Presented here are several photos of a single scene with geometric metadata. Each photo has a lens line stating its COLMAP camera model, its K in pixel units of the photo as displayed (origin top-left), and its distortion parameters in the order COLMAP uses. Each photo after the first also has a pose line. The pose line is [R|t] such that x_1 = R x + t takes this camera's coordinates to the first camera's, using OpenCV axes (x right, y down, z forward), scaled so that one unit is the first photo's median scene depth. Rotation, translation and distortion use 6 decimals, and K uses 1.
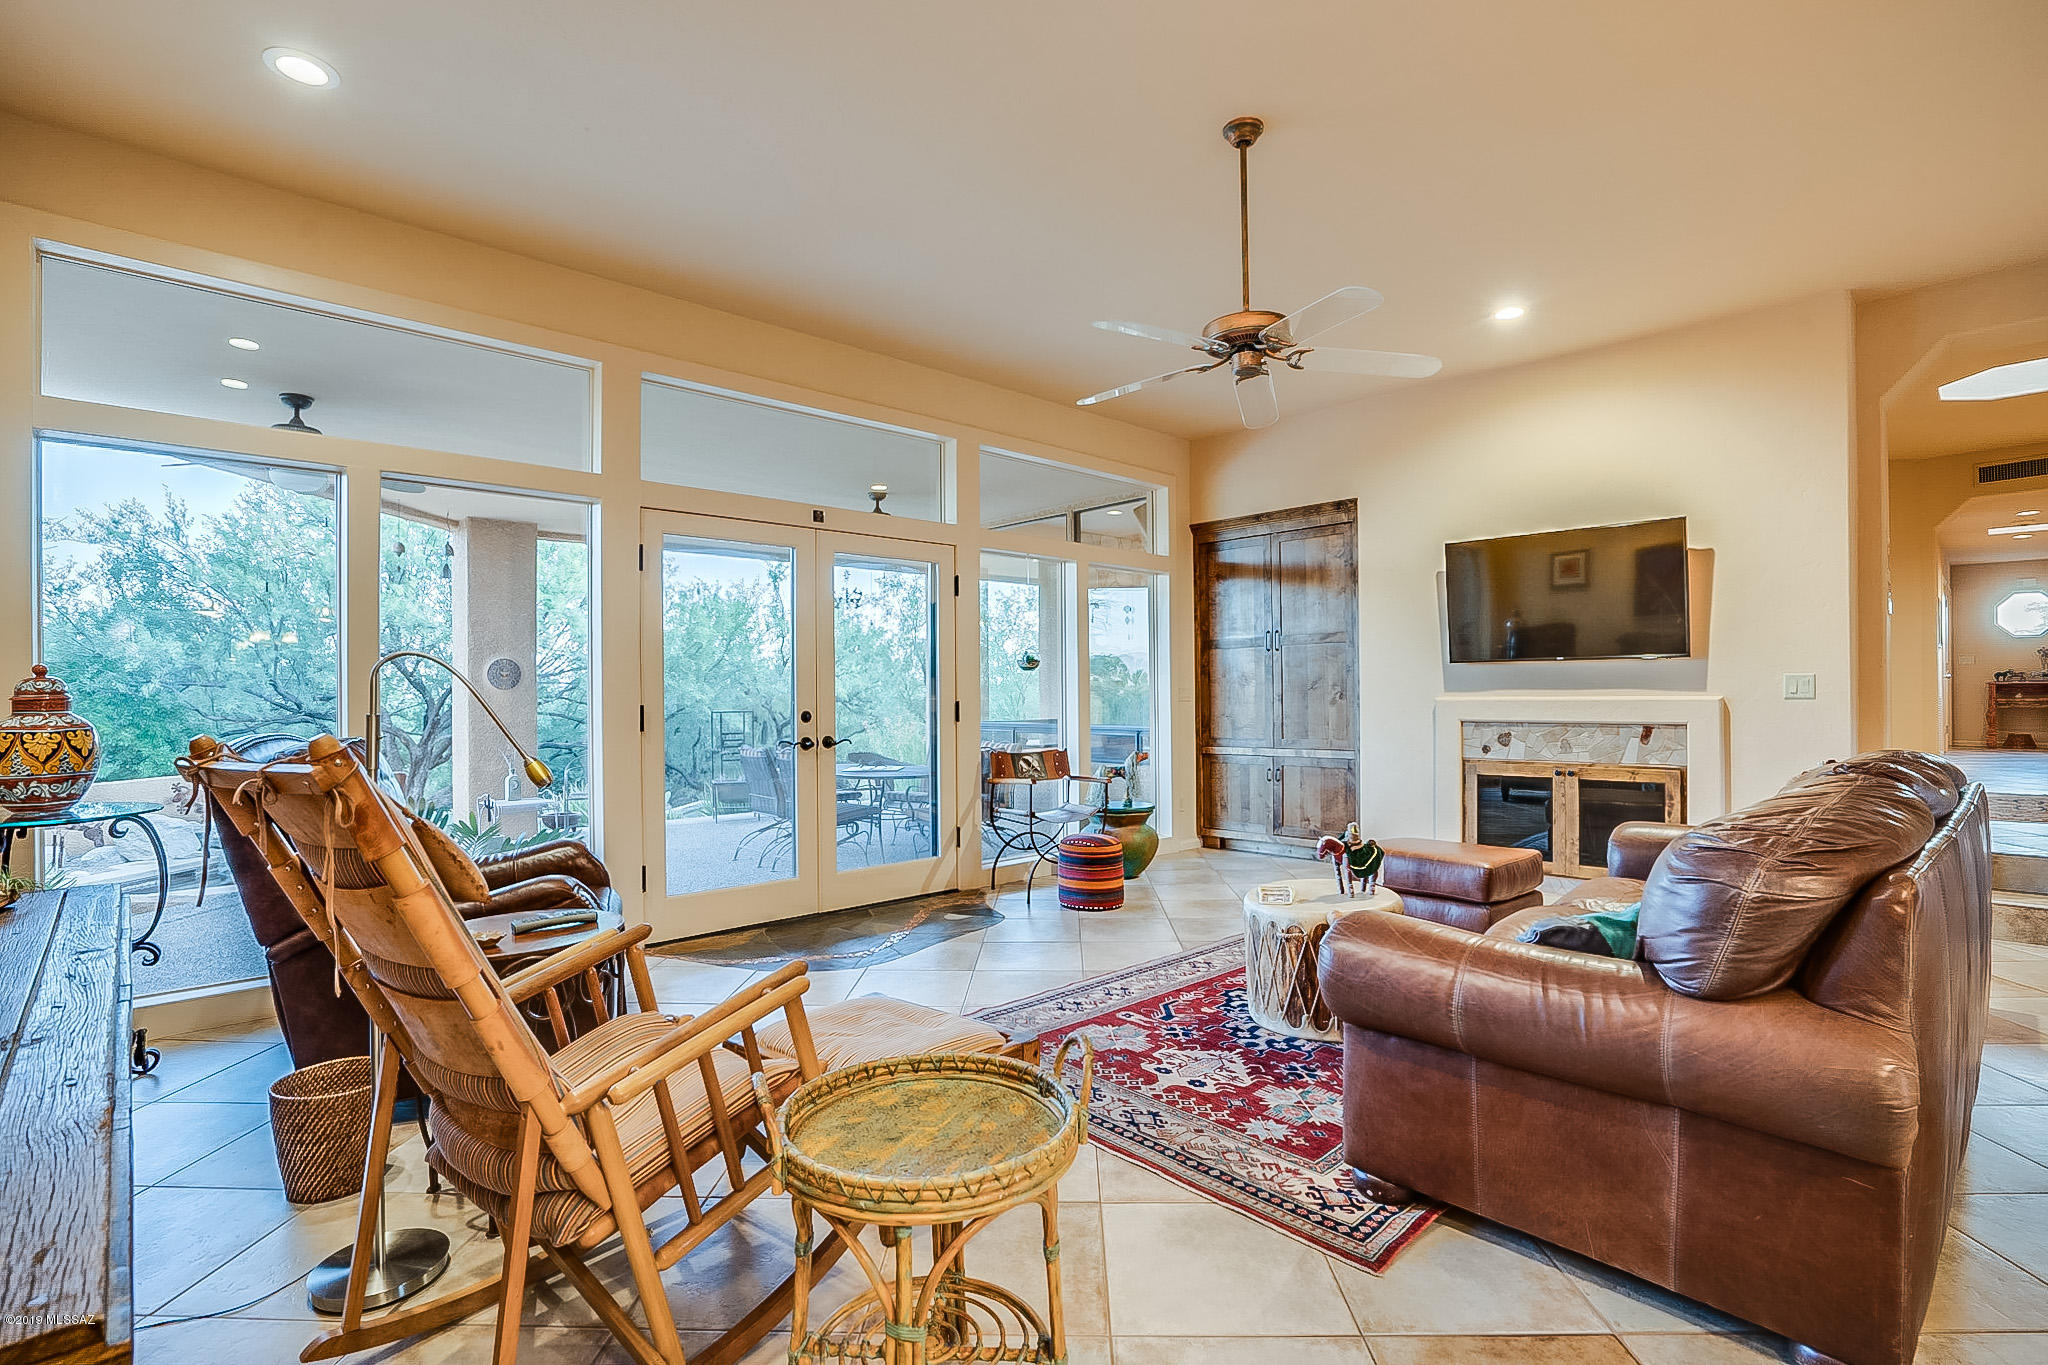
lens RADIAL K [[943.5, 0, 1036.5], [0, 943.5, 695.4], [0, 0, 1]] dist [-0.059003, 0.011410]
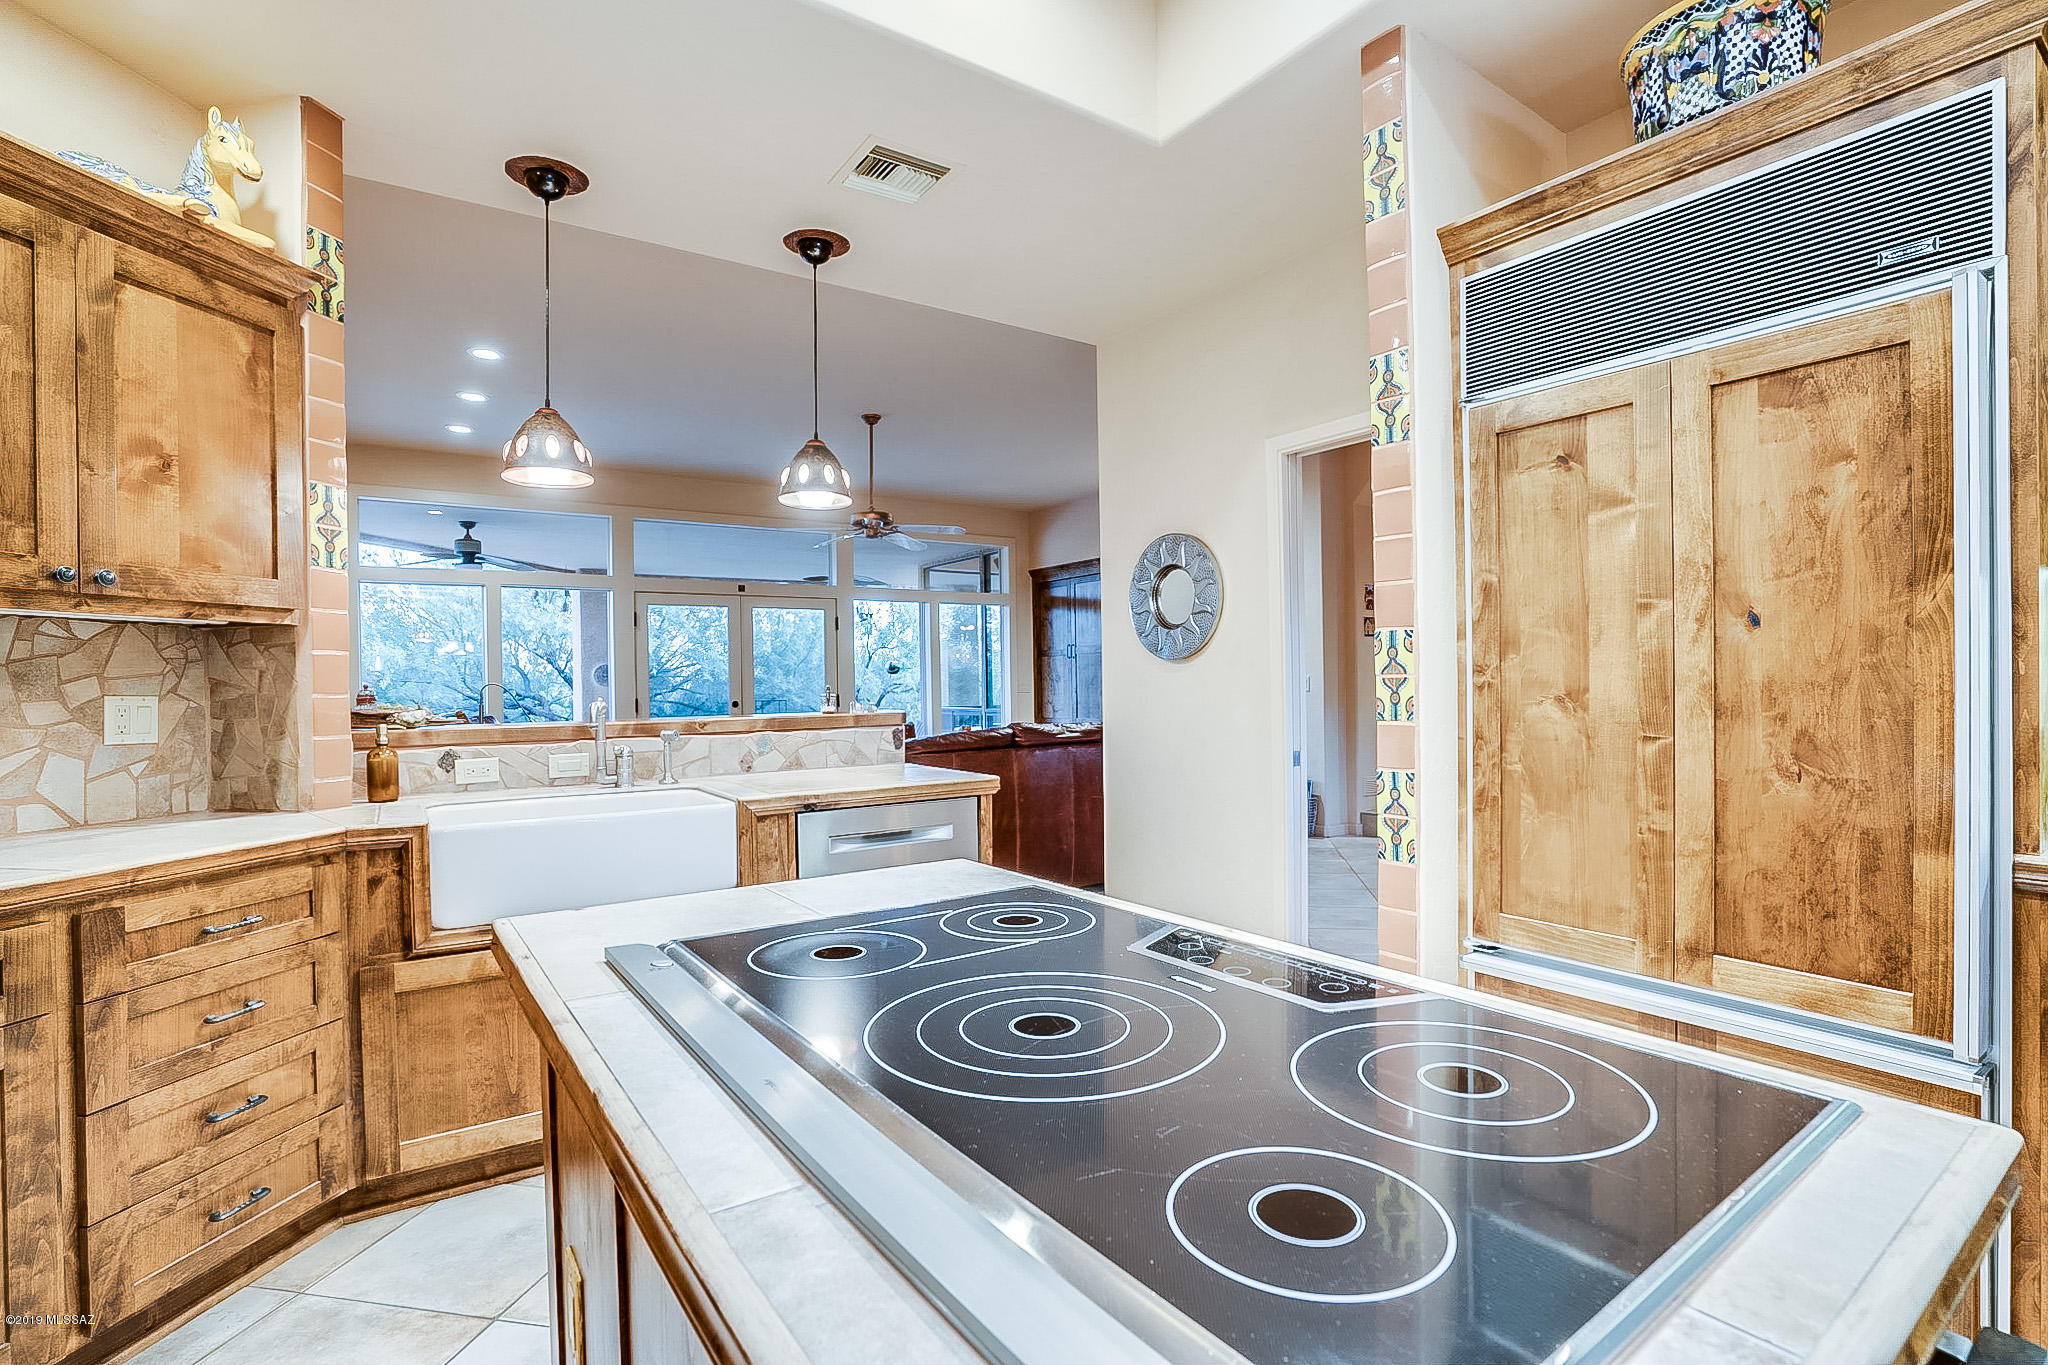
lens RADIAL K [[943.5, 0, 1028.5], [0, 943.5, 690.8], [0, 0, 1]] dist [-0.059003, 0.011410]
pose [[0.988127, -0.003409, -0.153603, 0.393052], [0.005078, 0.999932, 0.010477, -0.012518], [0.153557, -0.011132, 0.988077, -0.445938]]
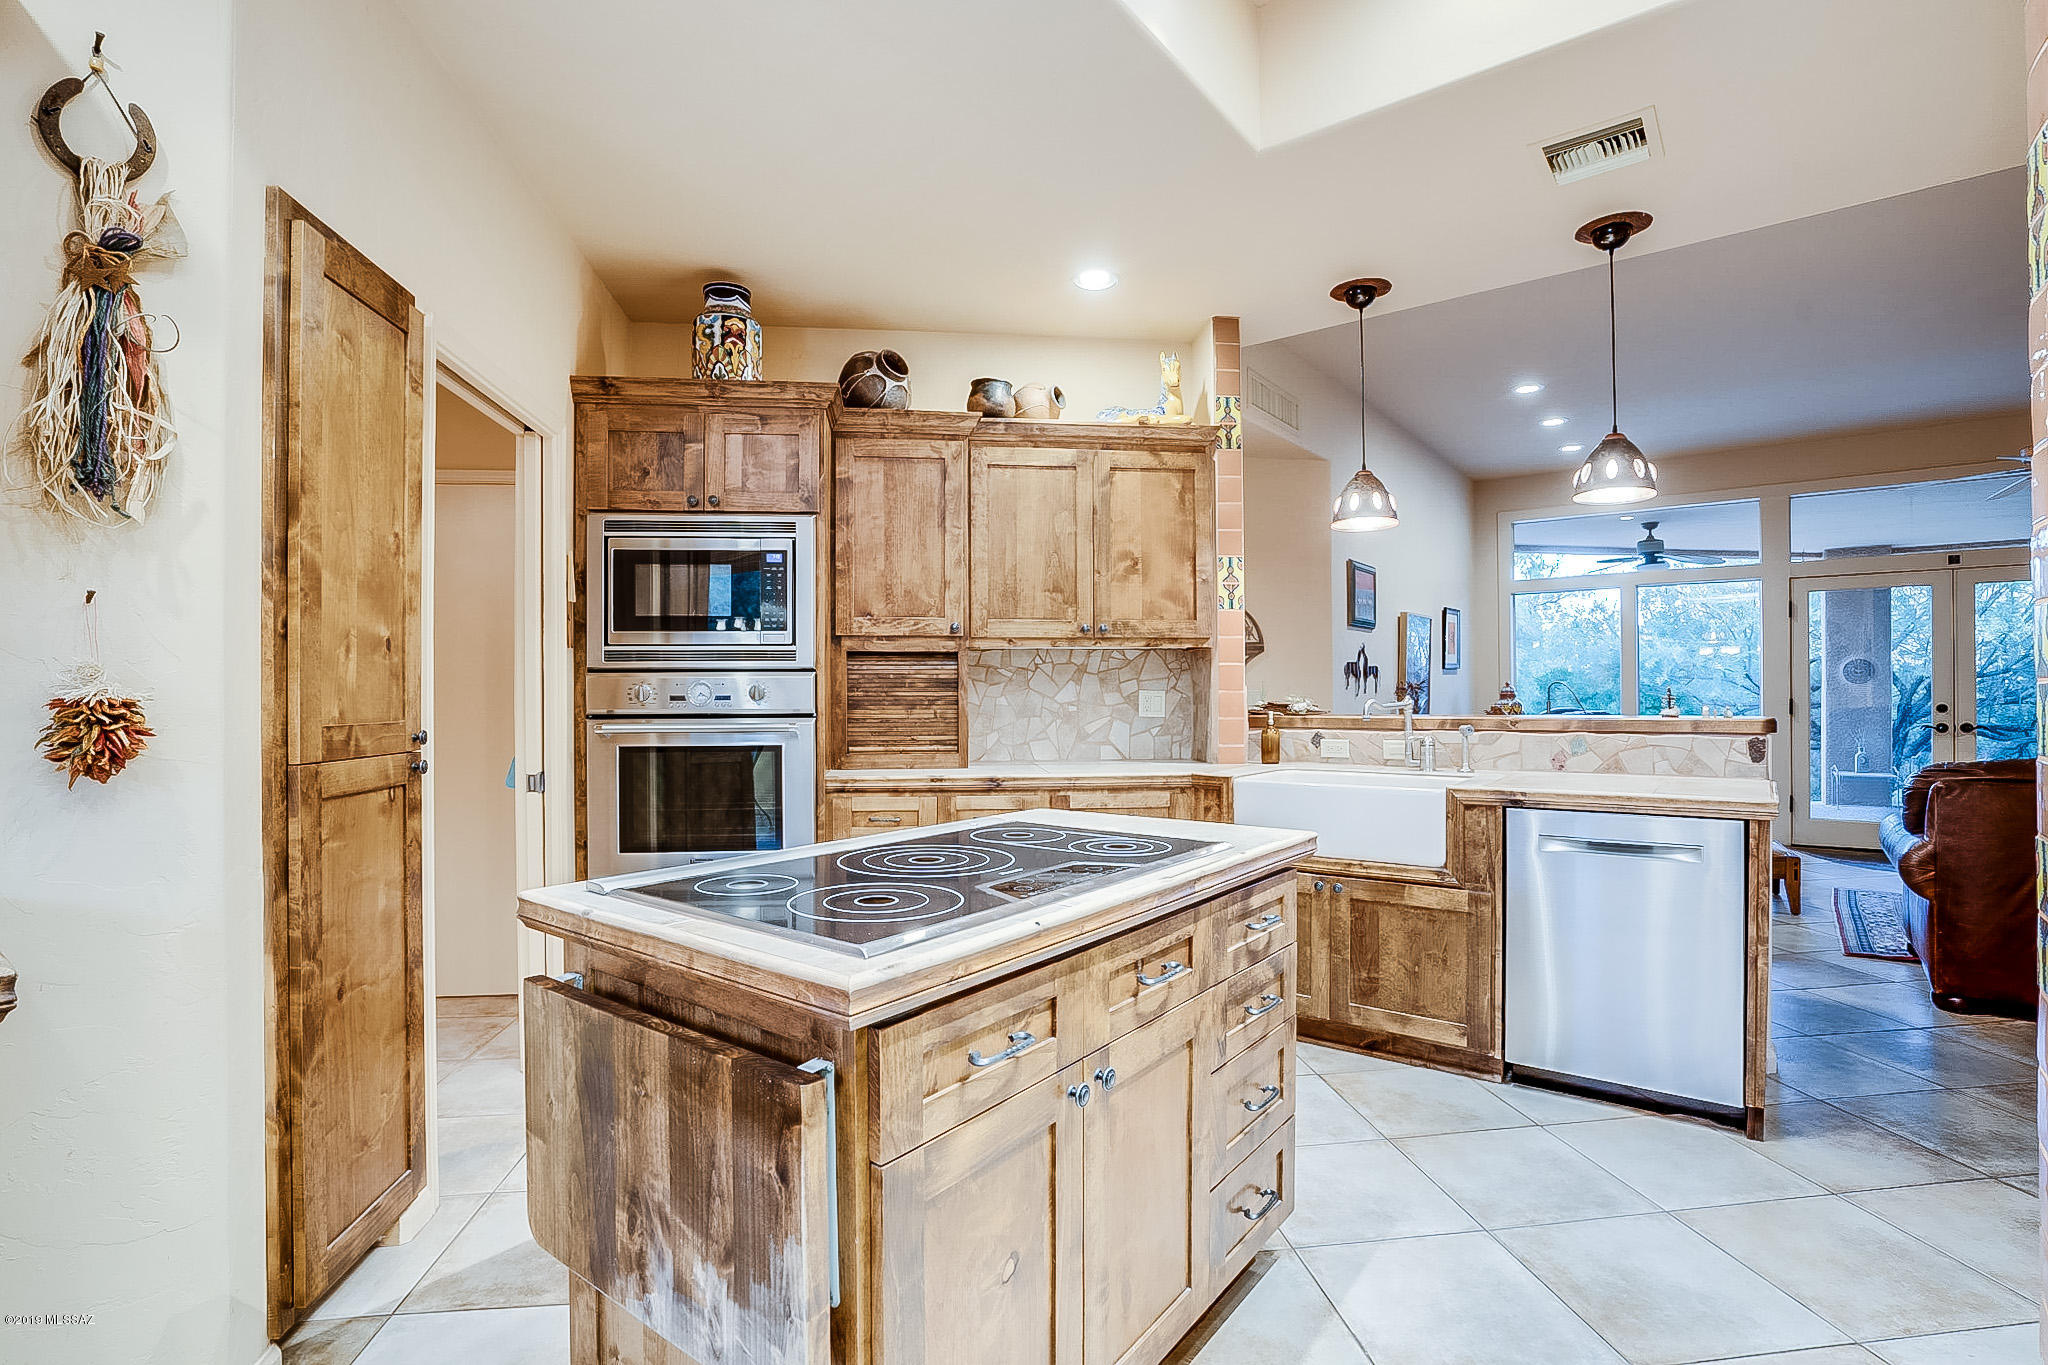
lens RADIAL K [[943.5, 0, 1036.4], [0, 943.5, 686.8], [0, 0, 1]] dist [-0.059003, 0.011410]
pose [[0.148438, 0.003005, -0.988917, 0.596925], [0.004547, 0.999983, 0.003722, -0.013667], [0.988911, -0.005049, 0.148422, -0.348665]]
